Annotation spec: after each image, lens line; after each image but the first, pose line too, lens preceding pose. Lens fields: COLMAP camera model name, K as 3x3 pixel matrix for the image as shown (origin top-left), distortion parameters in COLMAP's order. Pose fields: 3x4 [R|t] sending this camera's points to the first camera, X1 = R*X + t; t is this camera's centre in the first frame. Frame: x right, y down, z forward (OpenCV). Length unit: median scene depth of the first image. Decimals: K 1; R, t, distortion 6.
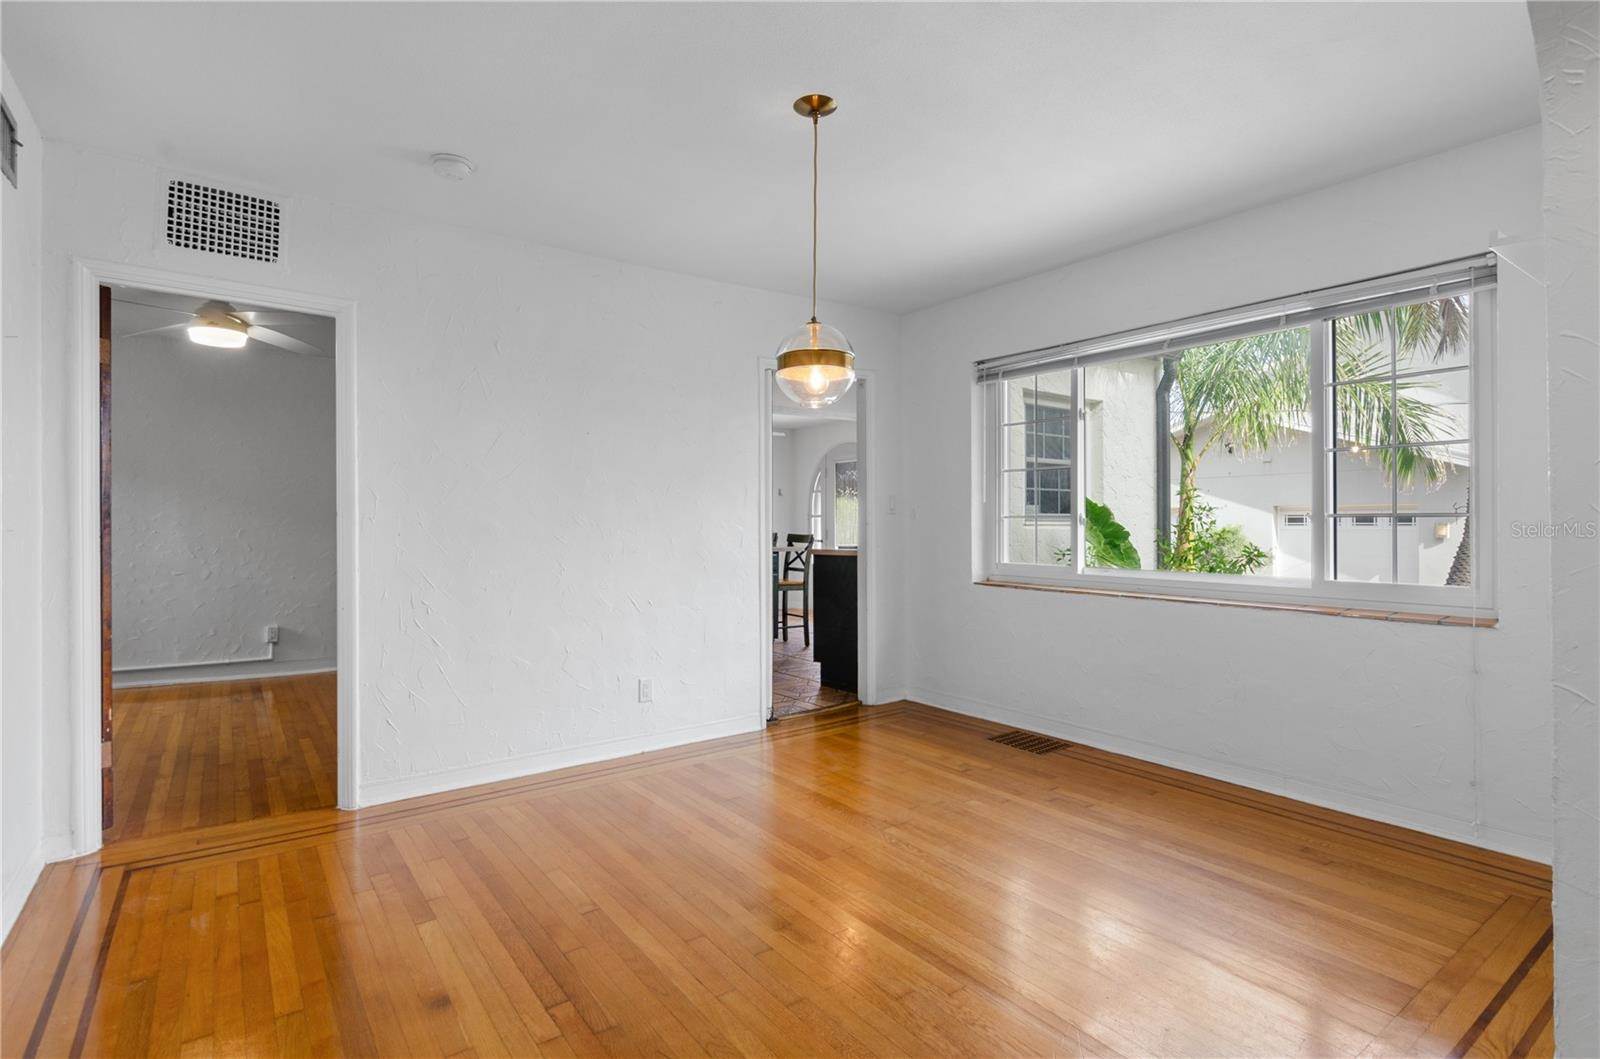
lens RADIAL K [[784.9, 0, 800.3], [0, 784.9, 525.9], [0, 0, 1]] dist [0.004067, -0.002374]
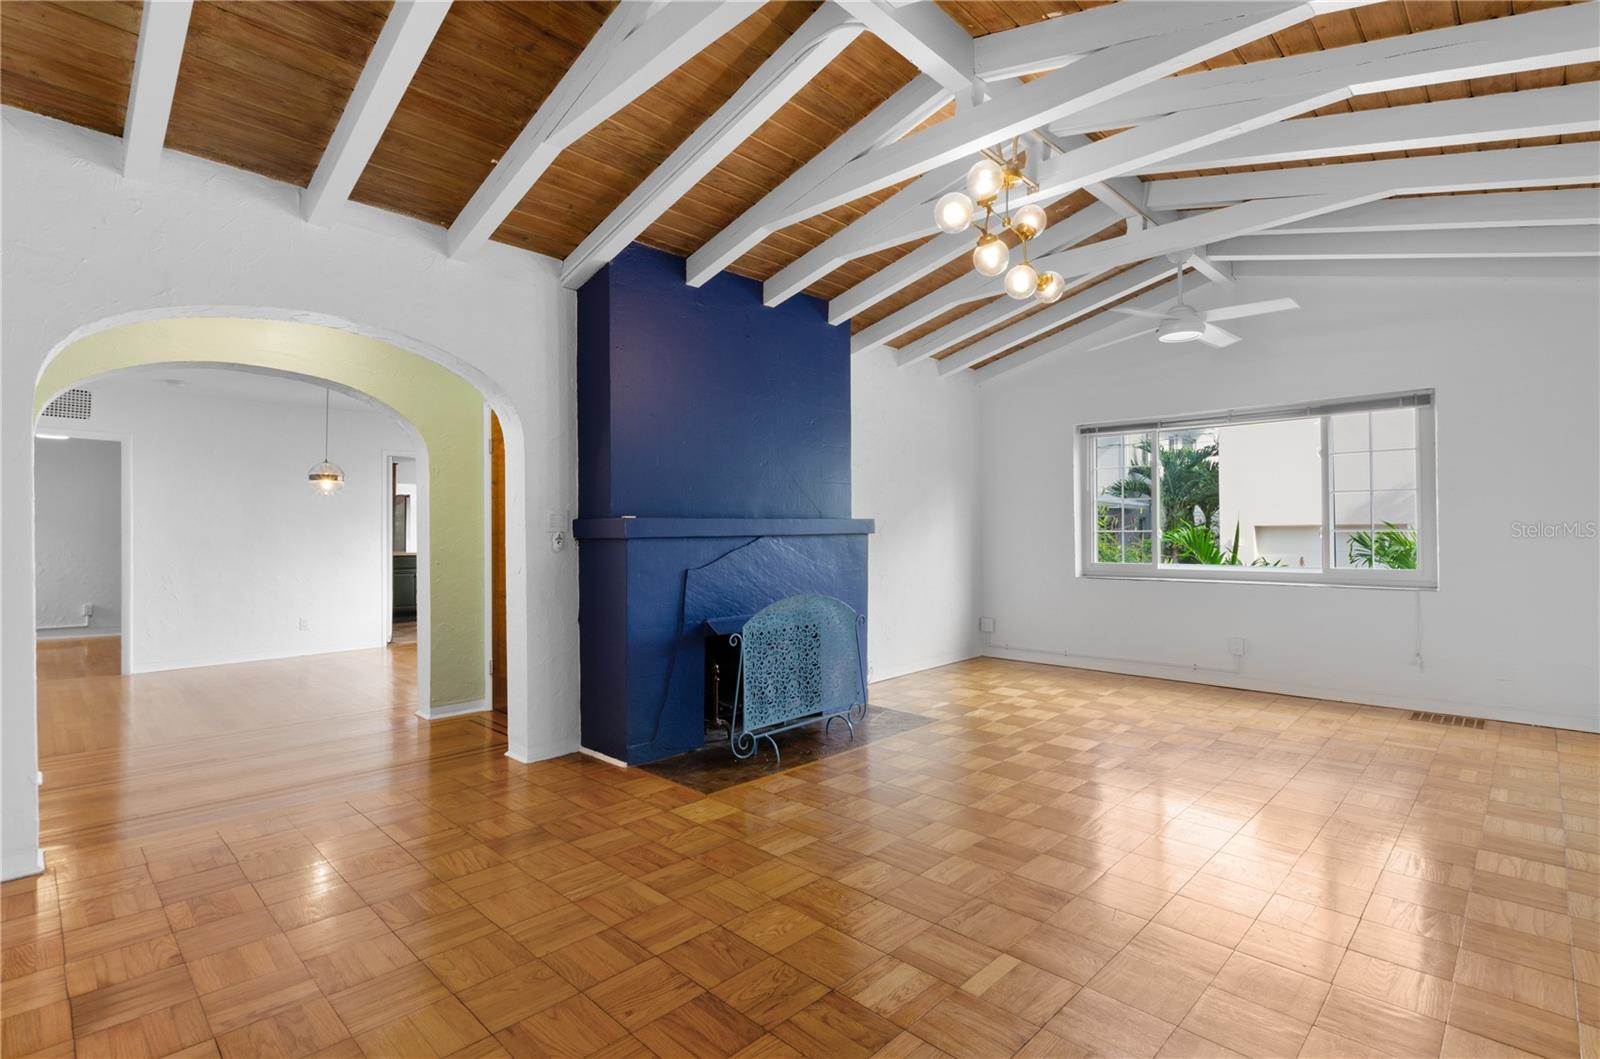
lens RADIAL K [[731.0, 0, 804.7], [0, 731.0, 539.9], [0, 0, 1]] dist [0.002897, -0.003127]
pose [[0.984072, 0.002043, 0.177761, 0.657251], [-0.001842, 0.999997, -0.001294, -0.001962], [-0.177763, 0.000946, 0.984073, -0.953527]]
